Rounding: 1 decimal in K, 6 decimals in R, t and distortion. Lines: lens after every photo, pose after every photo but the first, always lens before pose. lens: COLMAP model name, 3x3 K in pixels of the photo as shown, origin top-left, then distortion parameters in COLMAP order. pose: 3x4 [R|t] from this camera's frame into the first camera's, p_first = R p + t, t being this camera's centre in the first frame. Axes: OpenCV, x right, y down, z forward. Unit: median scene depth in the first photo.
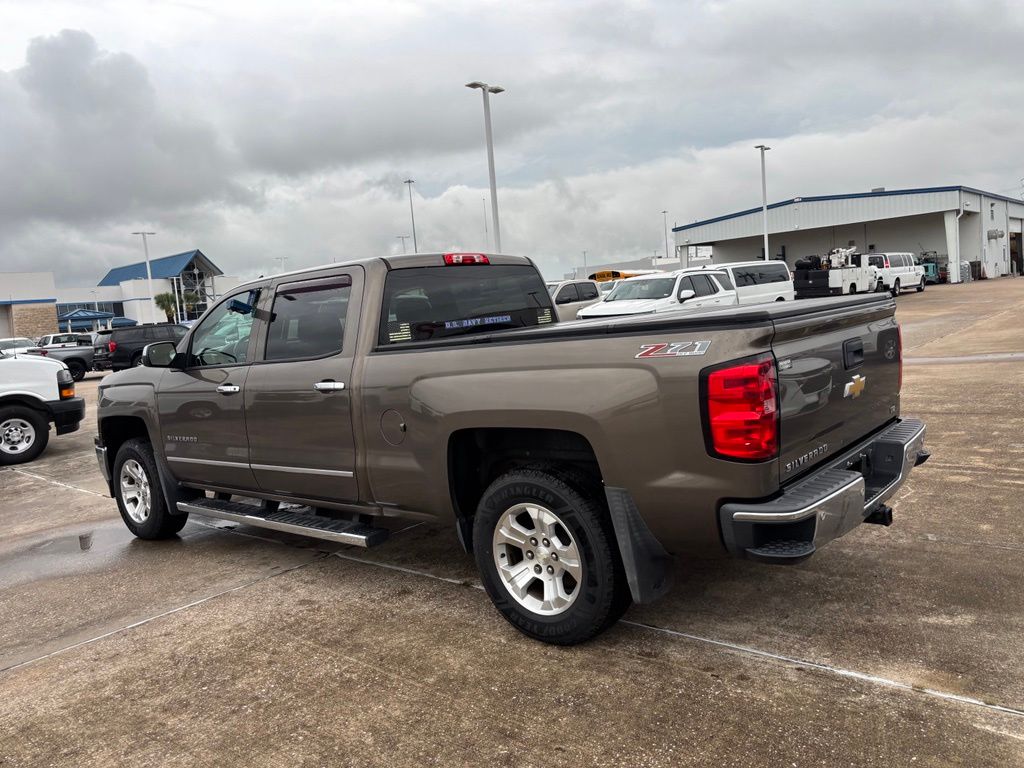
lens RADIAL K [[807.9, 0, 490.7], [0, 807.9, 382.3], [0, 0, 1]] dist [0.045337, -0.046203]
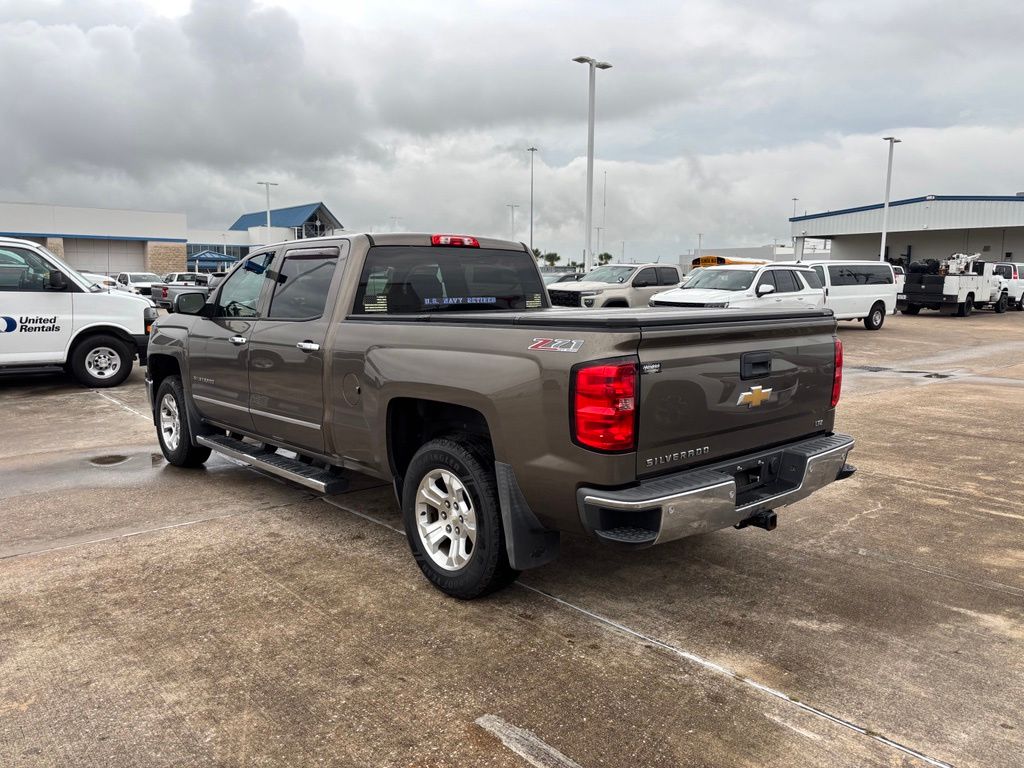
lens RADIAL K [[807.9, 0, 490.7], [0, 807.9, 382.3], [0, 0, 1]] dist [0.045337, -0.046203]
pose [[0.985677, 0.105135, -0.131863, 0.178631], [-0.100257, 0.994027, 0.043118, -0.017270], [0.135608, -0.029280, 0.990330, -0.063942]]
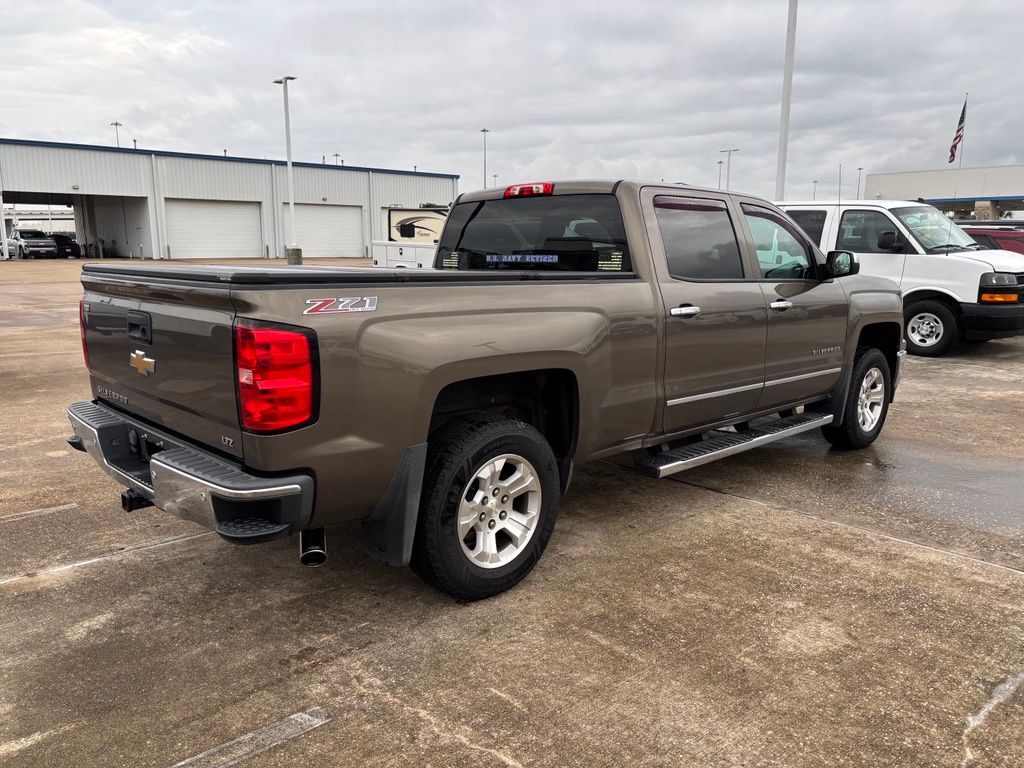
lens RADIAL K [[755.2, 0, 468.5], [0, 755.2, 389.0], [0, 0, 1]] dist [0.061979, -0.053533]
pose [[-0.125616, 0.264970, -0.956040, 0.897795], [-0.080258, 0.957800, 0.276003, -0.170393], [0.988827, 0.111400, -0.099049, 1.050979]]
